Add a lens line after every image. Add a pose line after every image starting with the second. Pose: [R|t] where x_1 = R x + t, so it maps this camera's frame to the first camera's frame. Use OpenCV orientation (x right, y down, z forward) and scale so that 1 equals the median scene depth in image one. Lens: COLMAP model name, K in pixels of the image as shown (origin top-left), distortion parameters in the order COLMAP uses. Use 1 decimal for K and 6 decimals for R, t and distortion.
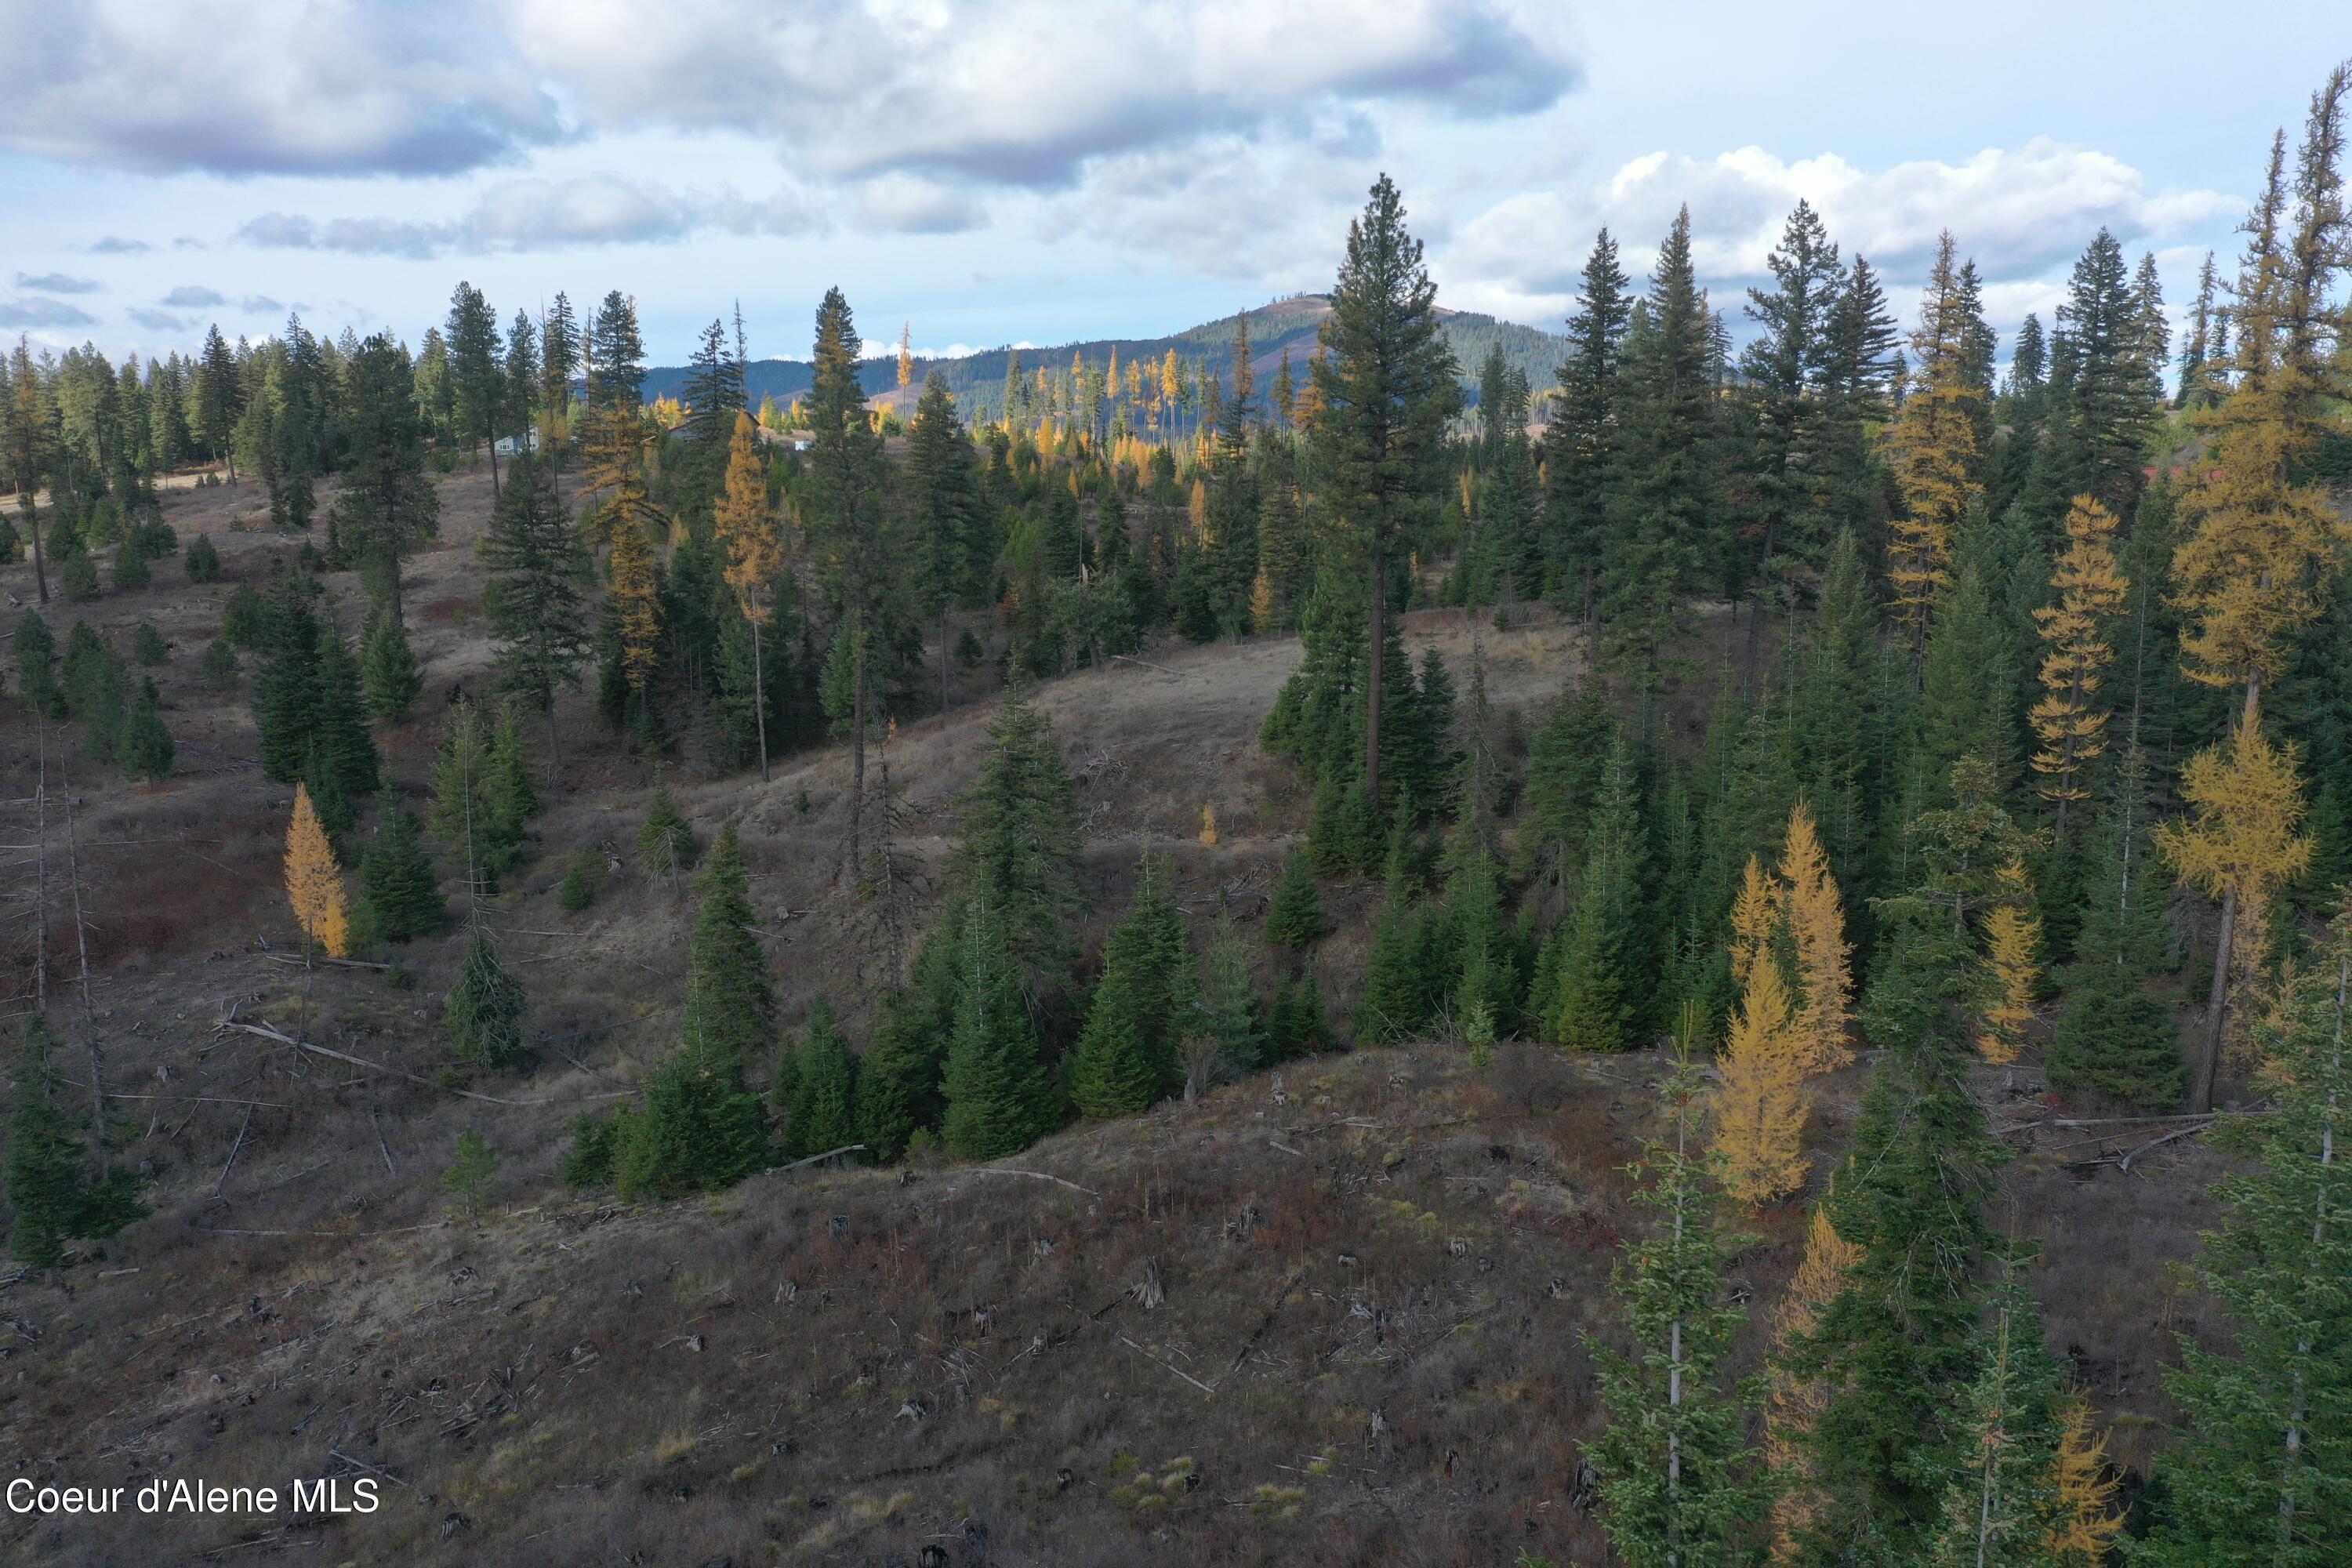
lens RADIAL K [[1849.4, 0, 1178.7], [0, 1849.4, 781.9], [0, 0, 1]] dist [0.000968, -0.001796]
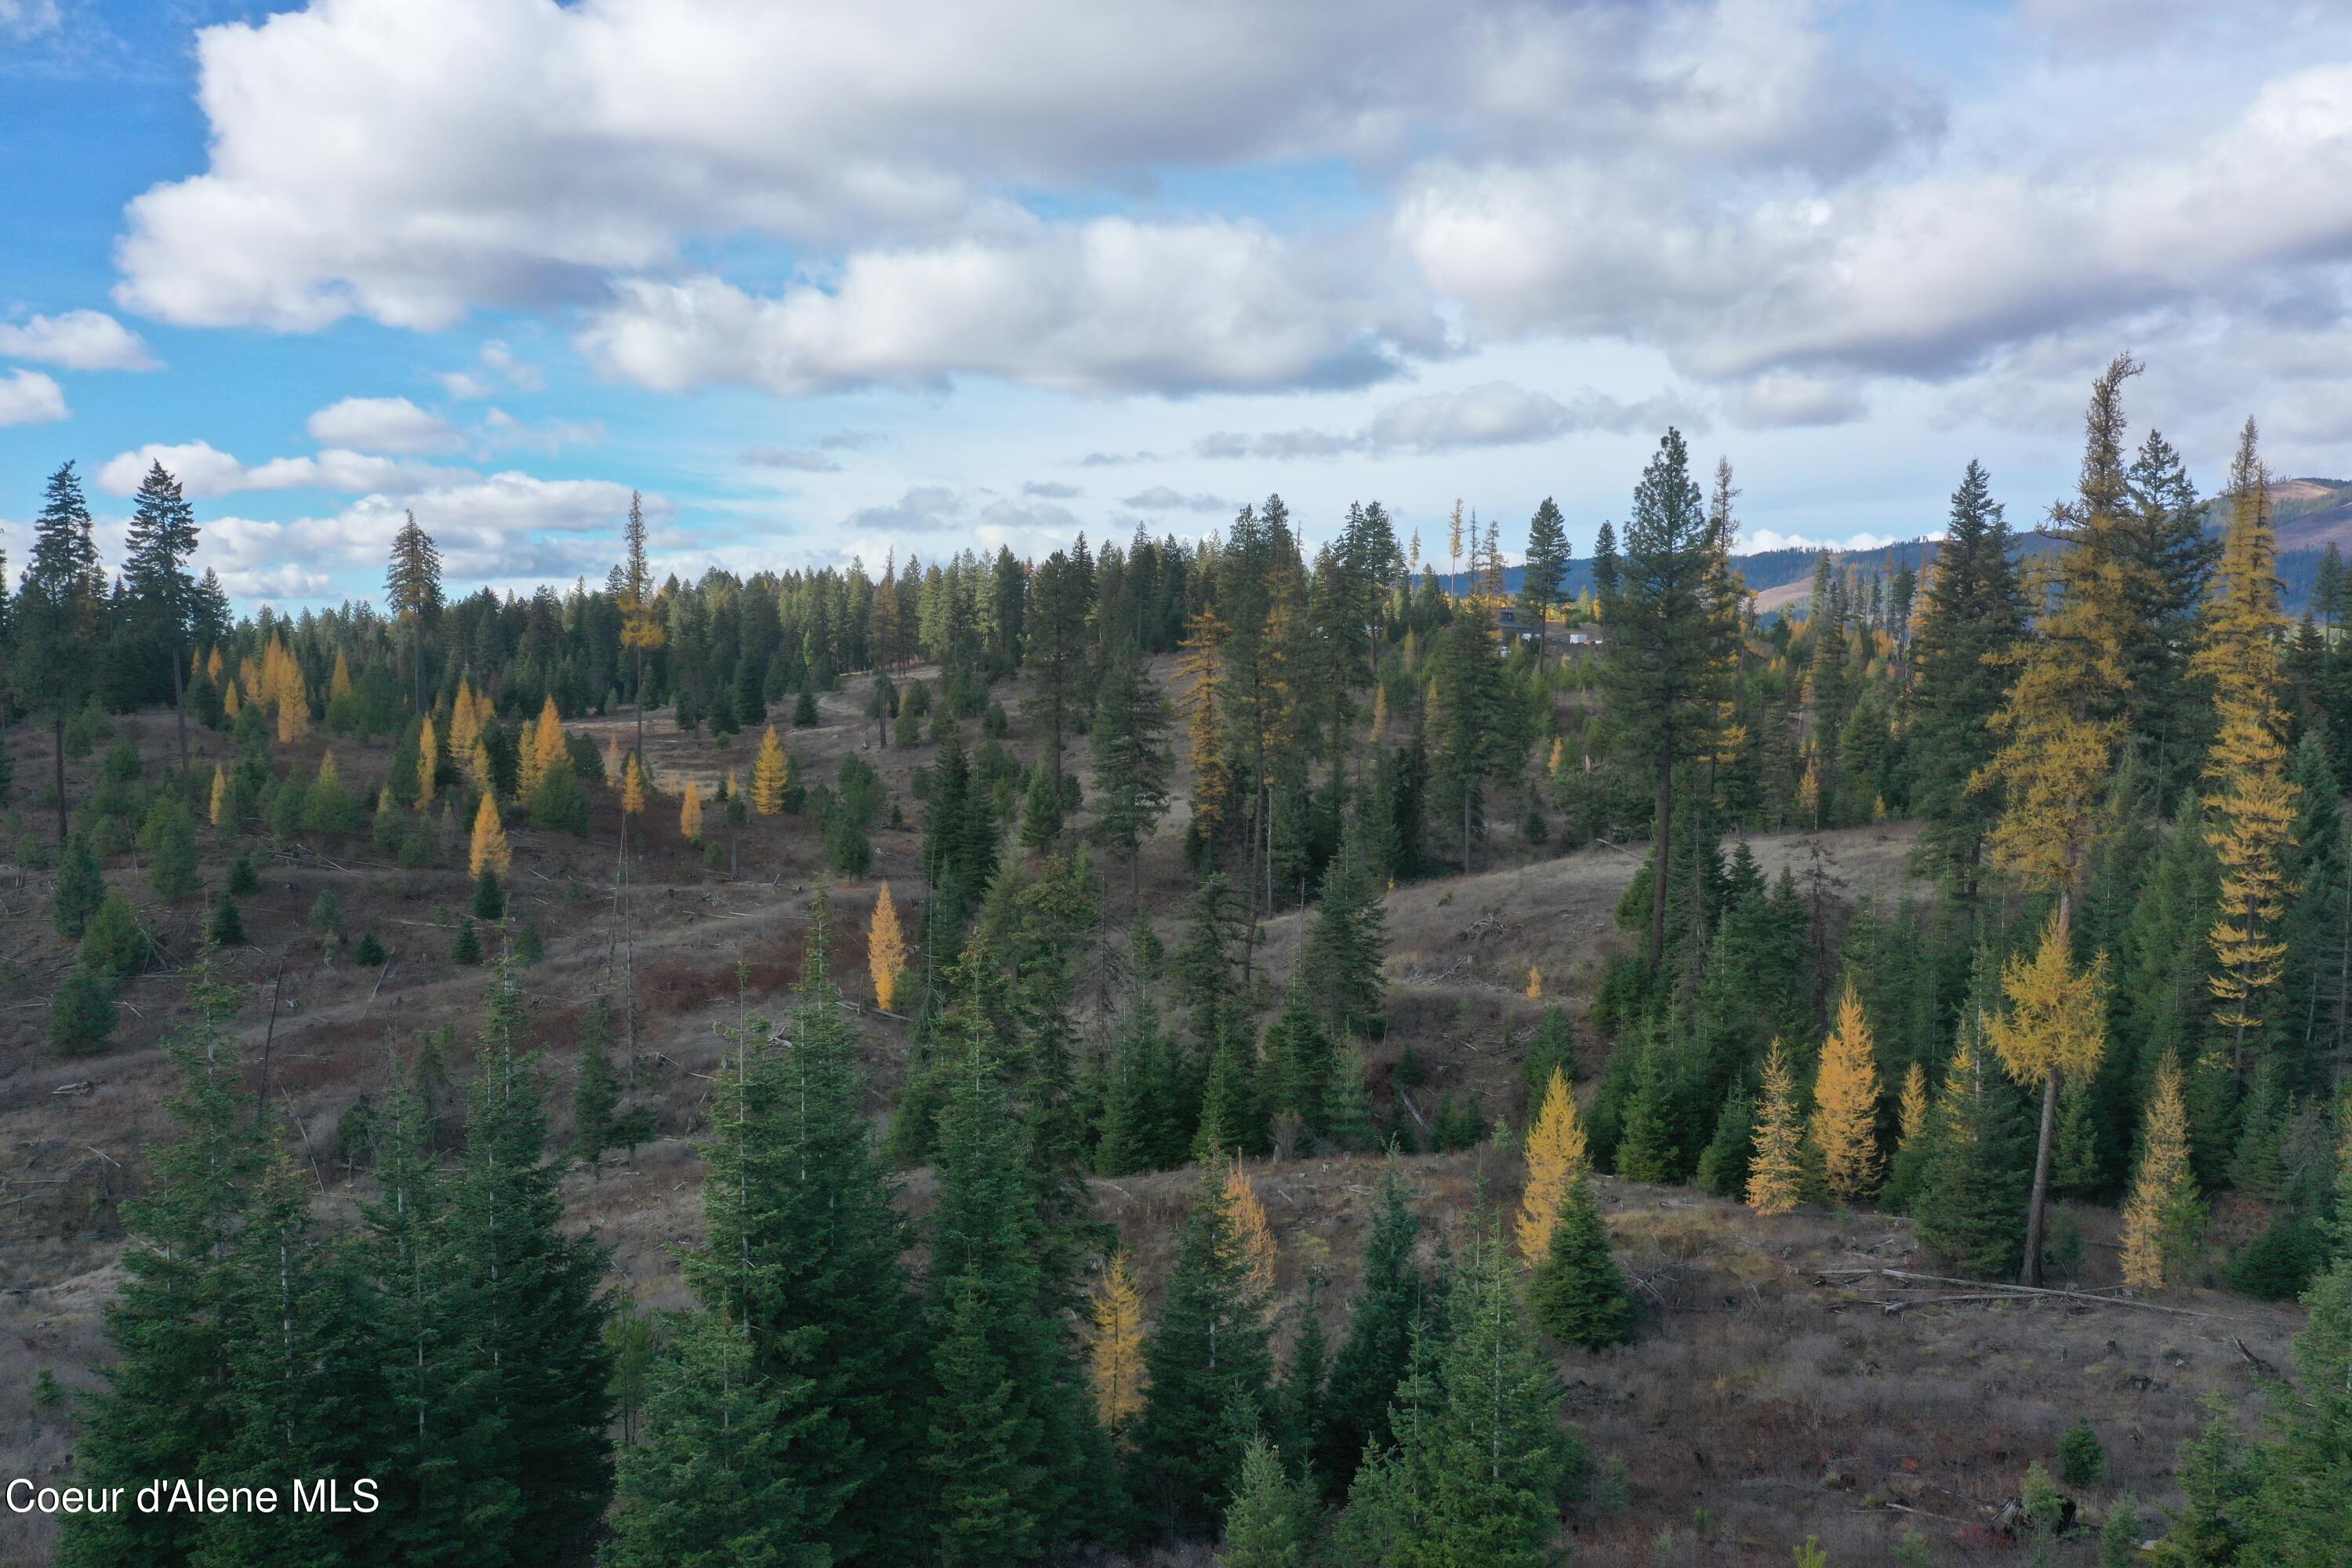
lens RADIAL K [[1849.4, 0, 1172.0], [0, 1849.4, 782.7], [0, 0, 1]] dist [0.000968, -0.001796]
pose [[0.888990, 0.055600, -0.454539, 0.120264], [-0.100661, 0.992050, -0.075524, 0.003678], [0.446727, 0.112894, 0.887519, -0.046678]]
